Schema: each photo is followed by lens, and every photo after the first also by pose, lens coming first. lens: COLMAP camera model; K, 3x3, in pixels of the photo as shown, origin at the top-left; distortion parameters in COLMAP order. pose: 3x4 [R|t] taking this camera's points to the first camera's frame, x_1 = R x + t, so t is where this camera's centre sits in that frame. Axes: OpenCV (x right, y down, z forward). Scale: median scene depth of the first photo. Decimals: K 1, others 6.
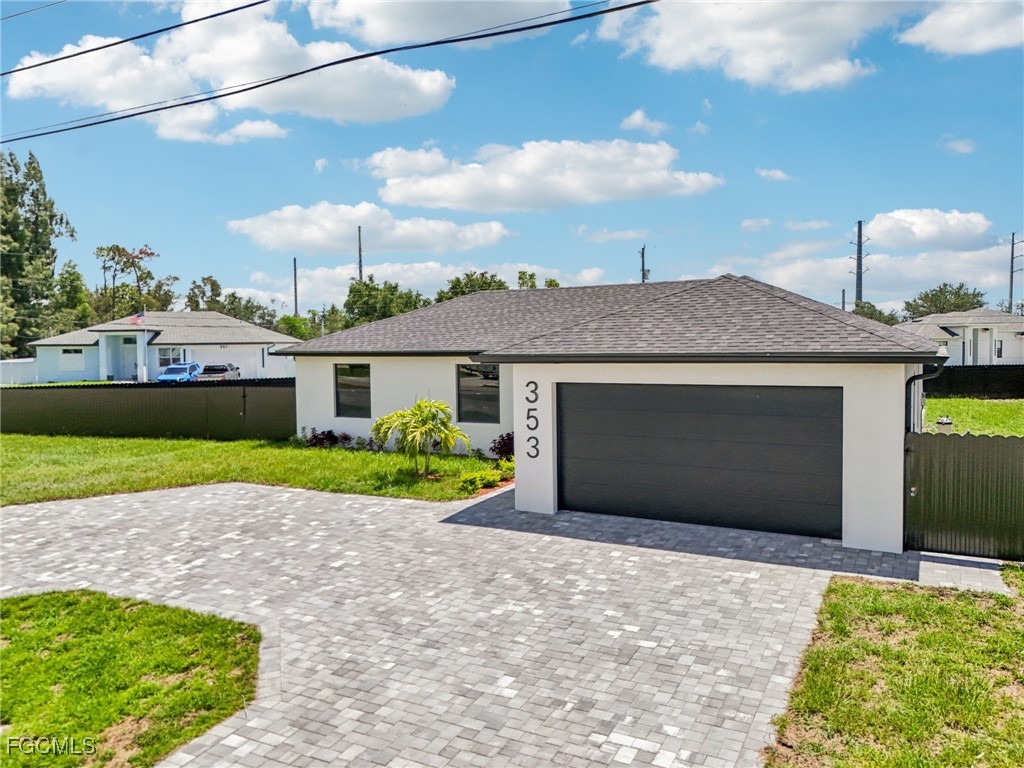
lens RADIAL K [[784.4, 0, 513.0], [0, 784.4, 356.9], [0, 0, 1]] dist [0.069643, -0.066561]
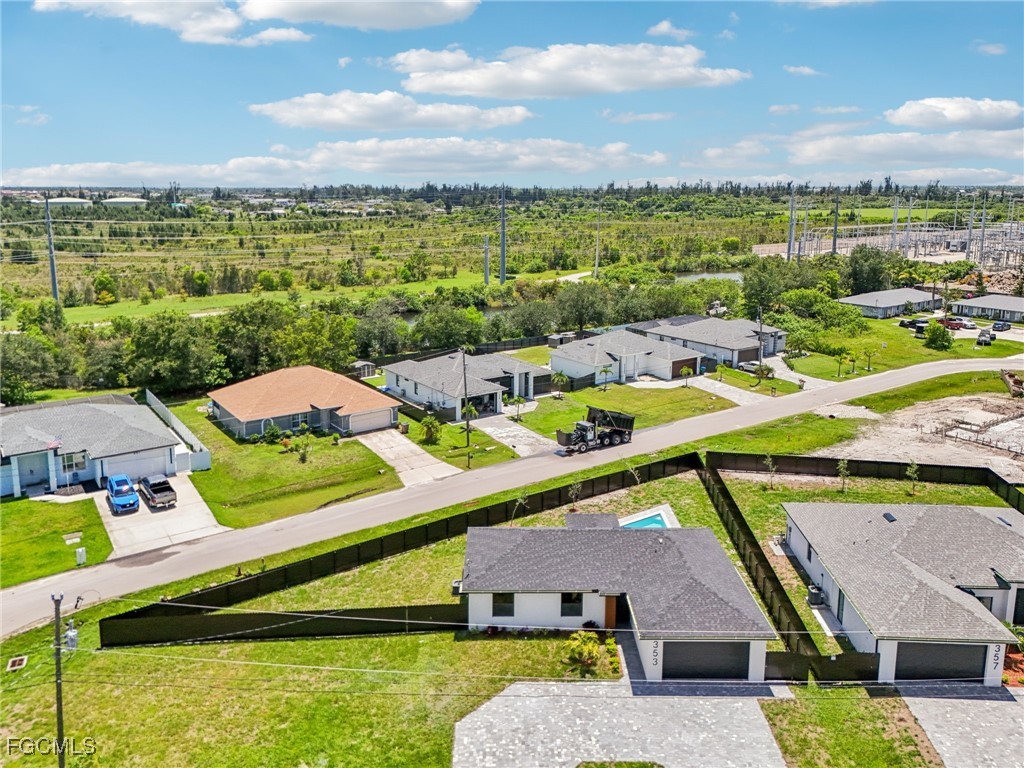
lens RADIAL K [[792.6, 0, 502.2], [0, 792.6, 332.6], [0, 0, 1]] dist [0.065535, -0.067835]
pose [[0.880681, -0.075843, 0.467600, -2.161016], [0.001926, 0.987665, 0.156569, -1.904197], [-0.473706, -0.136987, 0.869964, -1.434065]]
